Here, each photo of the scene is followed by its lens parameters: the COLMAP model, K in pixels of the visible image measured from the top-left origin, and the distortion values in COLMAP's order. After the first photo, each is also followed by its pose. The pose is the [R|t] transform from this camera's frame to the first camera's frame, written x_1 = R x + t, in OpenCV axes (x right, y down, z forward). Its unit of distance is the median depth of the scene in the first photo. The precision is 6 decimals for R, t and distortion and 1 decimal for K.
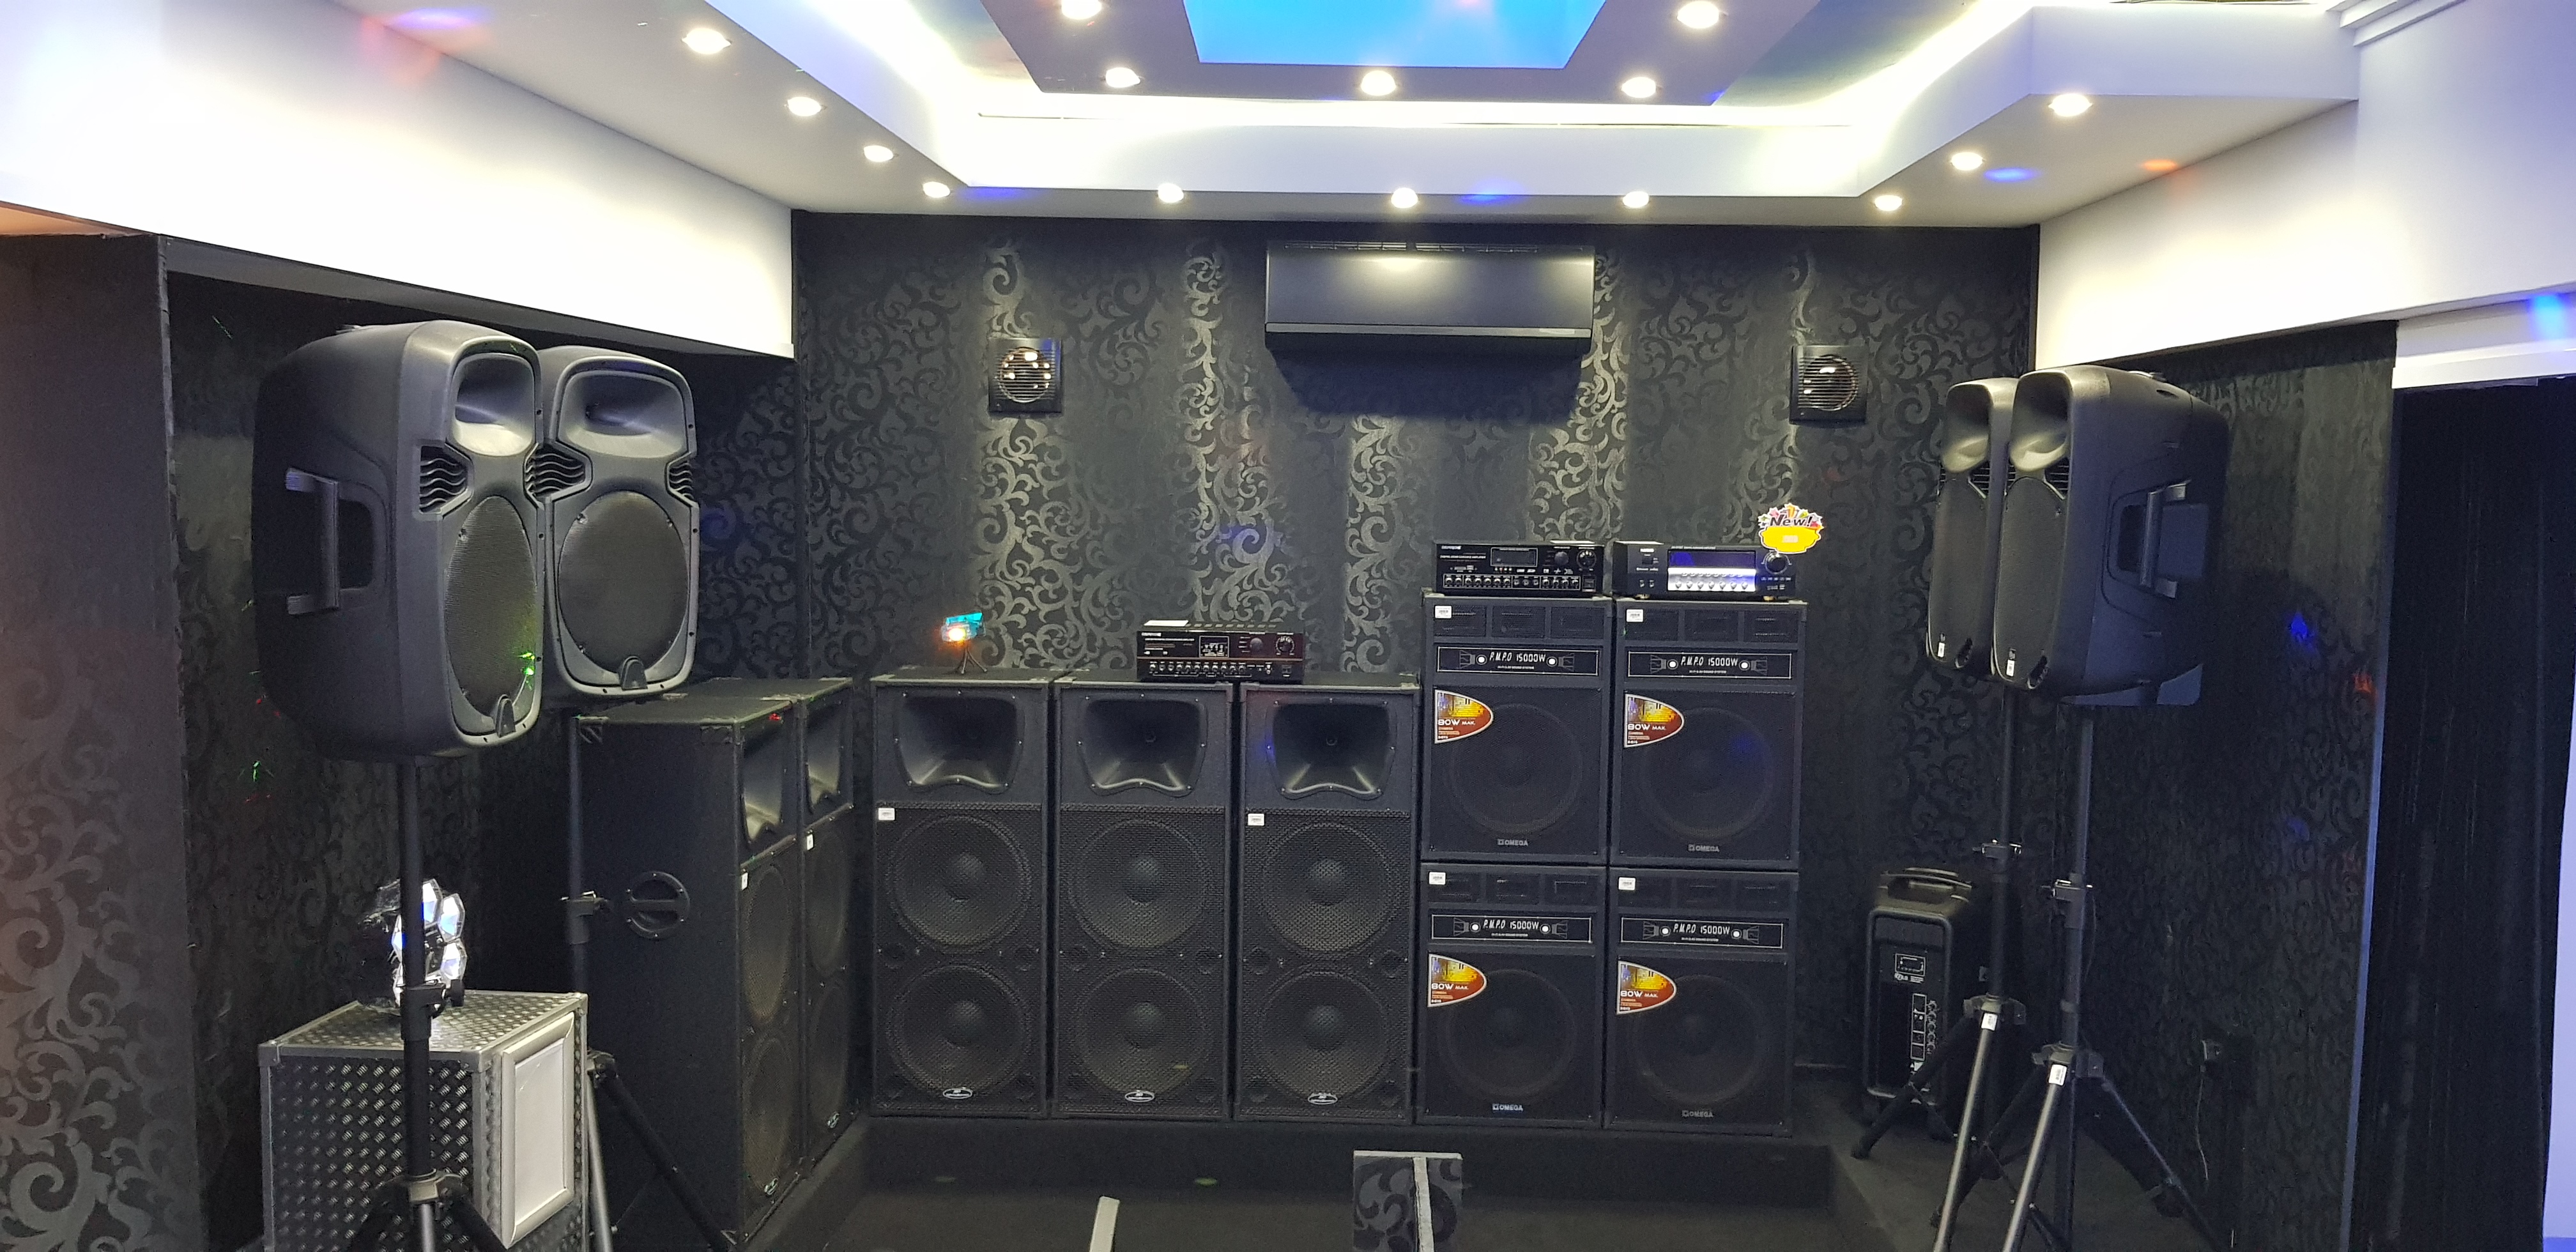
lens RADIAL K [[2025.4, 0, 1327.4], [0, 2025.4, 632.7], [0, 0, 1]] dist [0.117689, -0.208958]
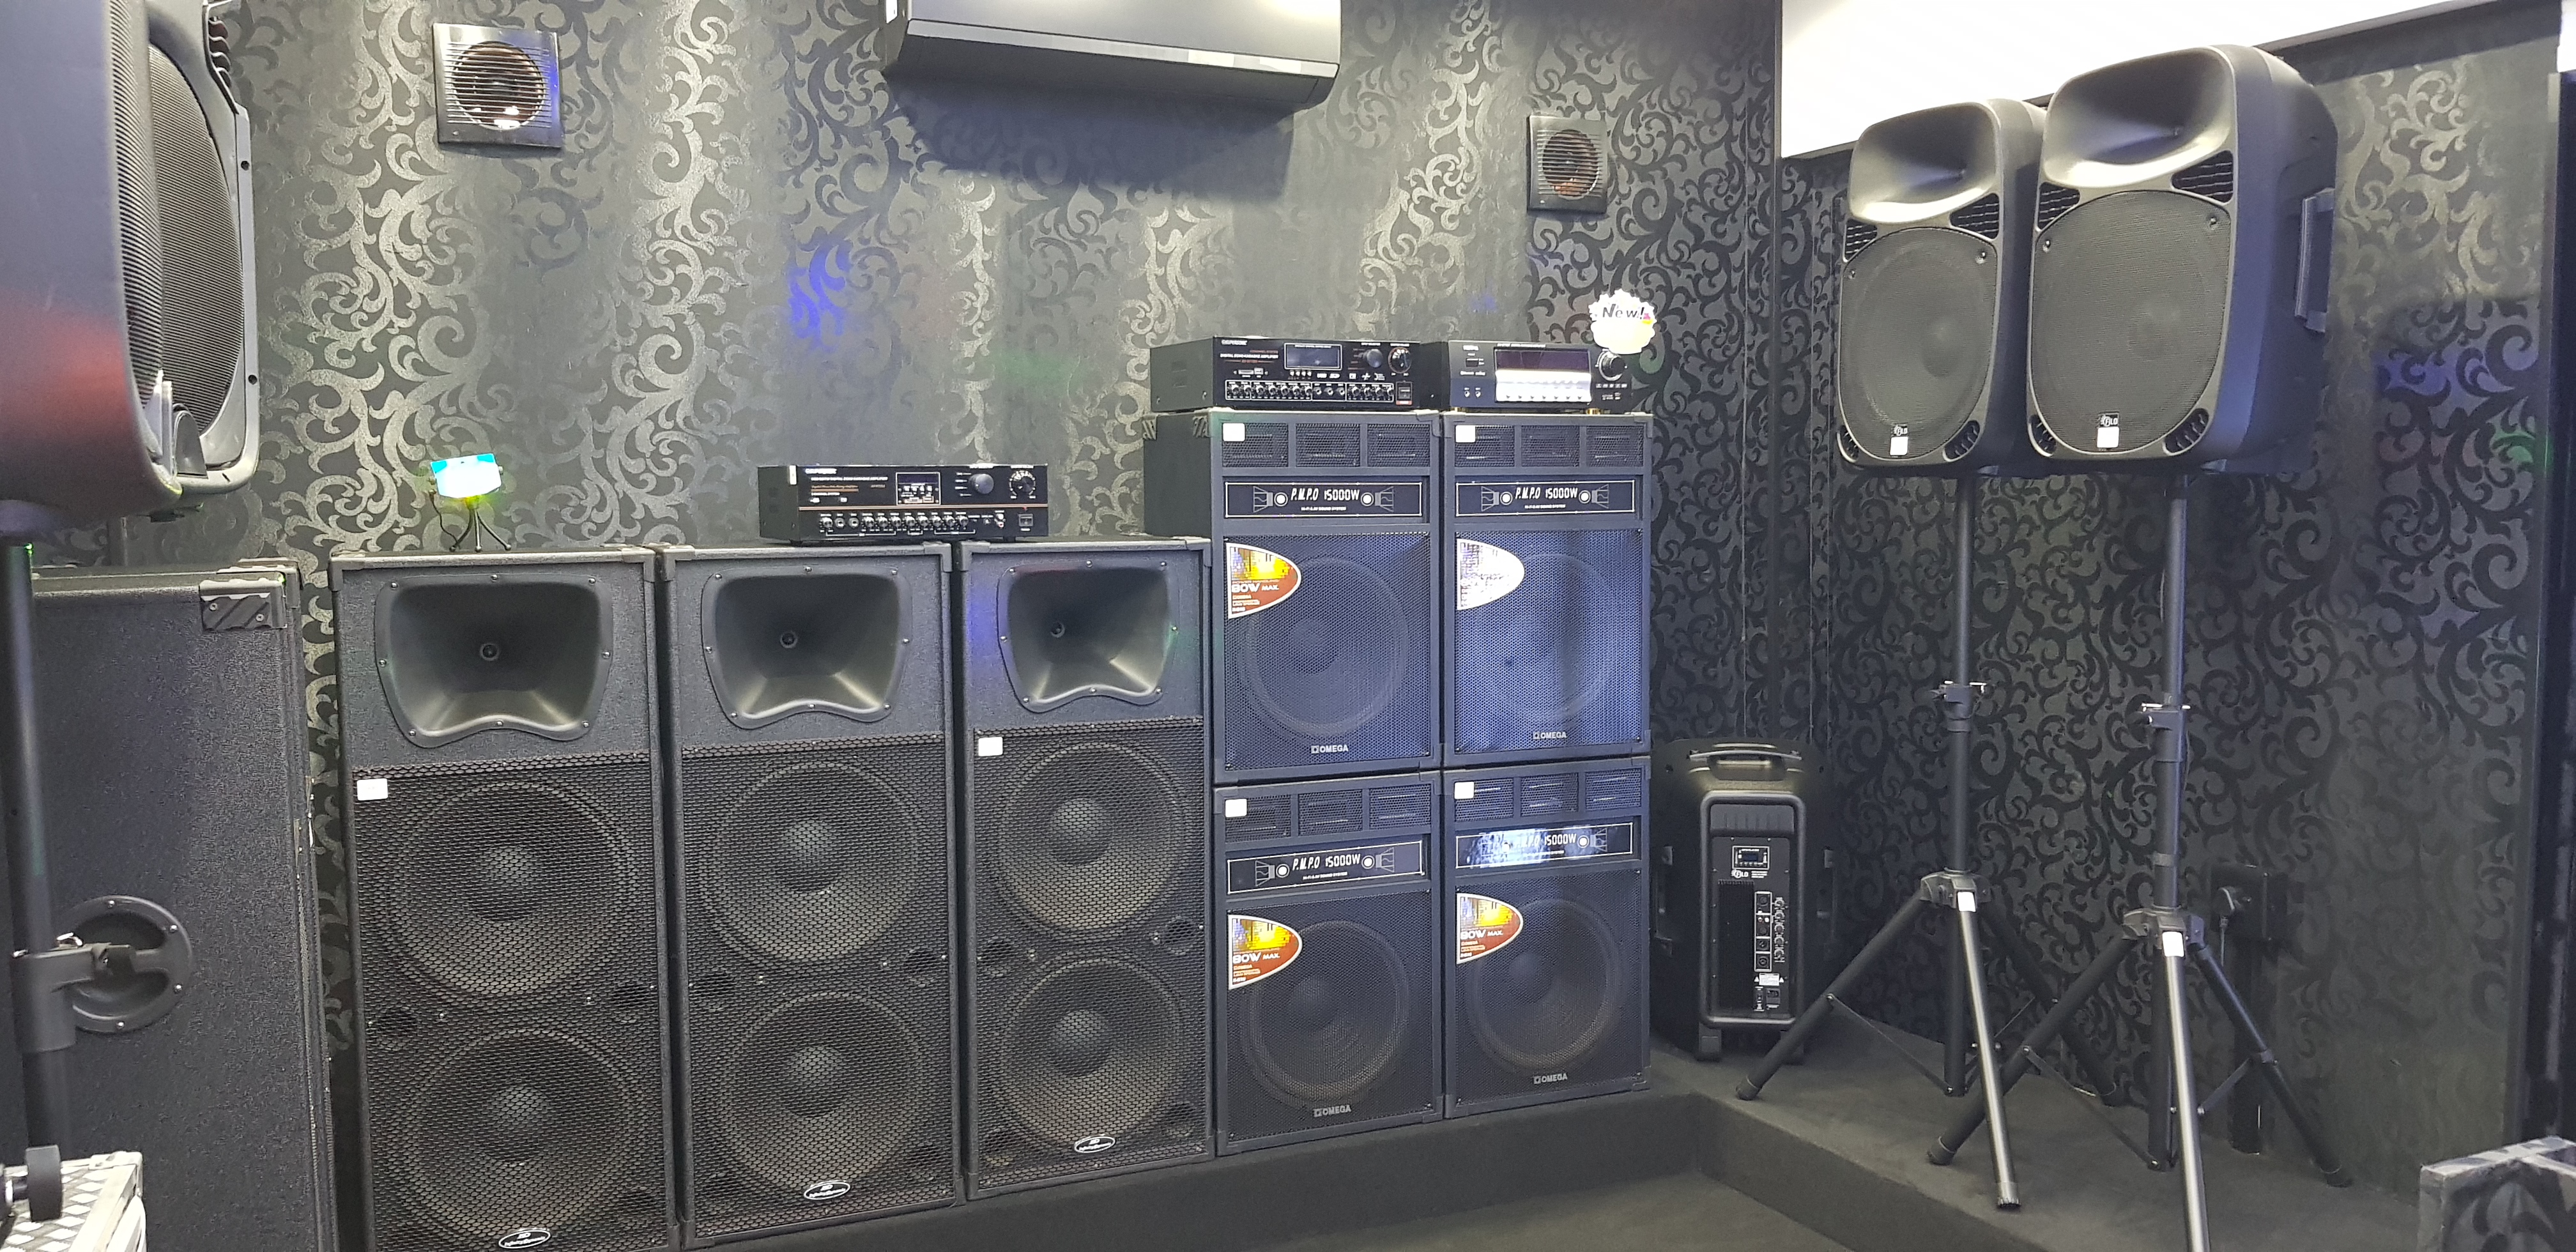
lens RADIAL K [[2025.4, 0, 1327.4], [0, 2025.4, 632.7], [0, 0, 1]] dist [0.117689, -0.208958]
pose [[0.890476, -0.056673, 0.451487, -0.236973], [0.056887, 0.998295, 0.013113, 0.052224], [-0.451461, 0.014007, 0.892181, 0.349445]]
